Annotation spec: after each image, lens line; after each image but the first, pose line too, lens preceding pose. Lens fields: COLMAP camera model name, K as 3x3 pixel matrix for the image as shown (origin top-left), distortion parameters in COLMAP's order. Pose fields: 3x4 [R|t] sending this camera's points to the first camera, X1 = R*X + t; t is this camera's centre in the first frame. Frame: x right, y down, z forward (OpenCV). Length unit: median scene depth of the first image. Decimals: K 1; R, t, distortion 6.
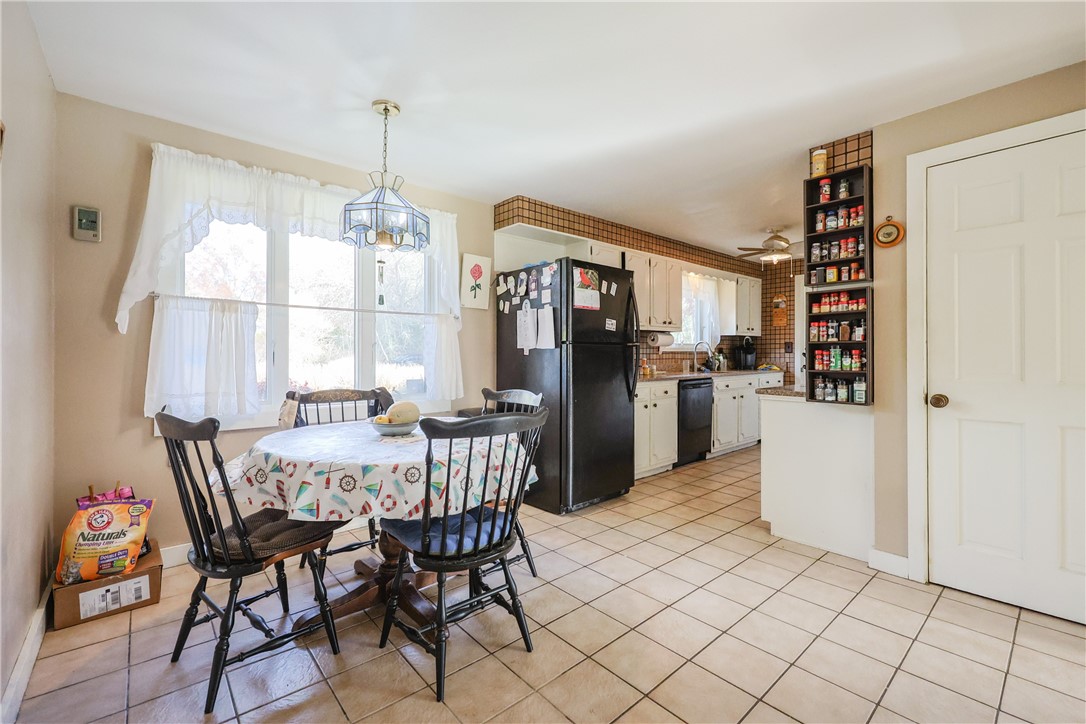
lens RADIAL K [[468.4, 0, 568.5], [0, 468.4, 355.3], [0, 0, 1]] dist [0.002188, 0.000294]
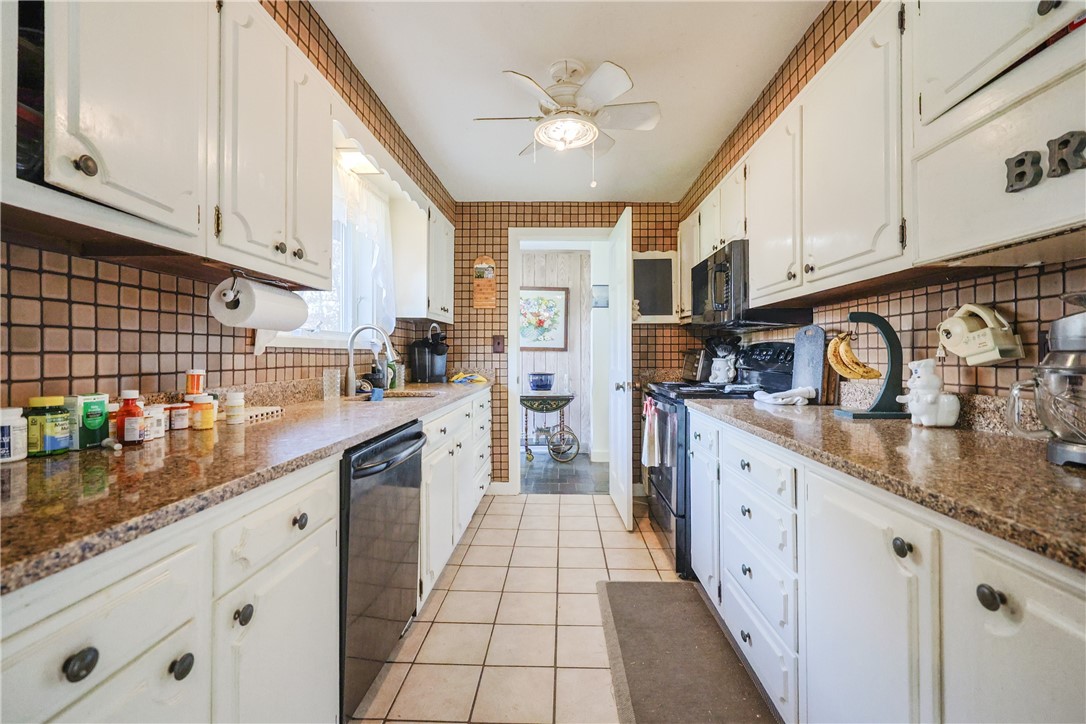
lens RADIAL K [[458.9, 0, 565.1], [0, 458.9, 355.0], [0, 0, 1]] dist [0.000470, 0.000130]
pose [[0.689114, -0.000132, 0.724653, 0.168443], [0.002391, 0.999995, -0.002092, -0.001632], [-0.724649, 0.003174, 0.689111, 0.940445]]
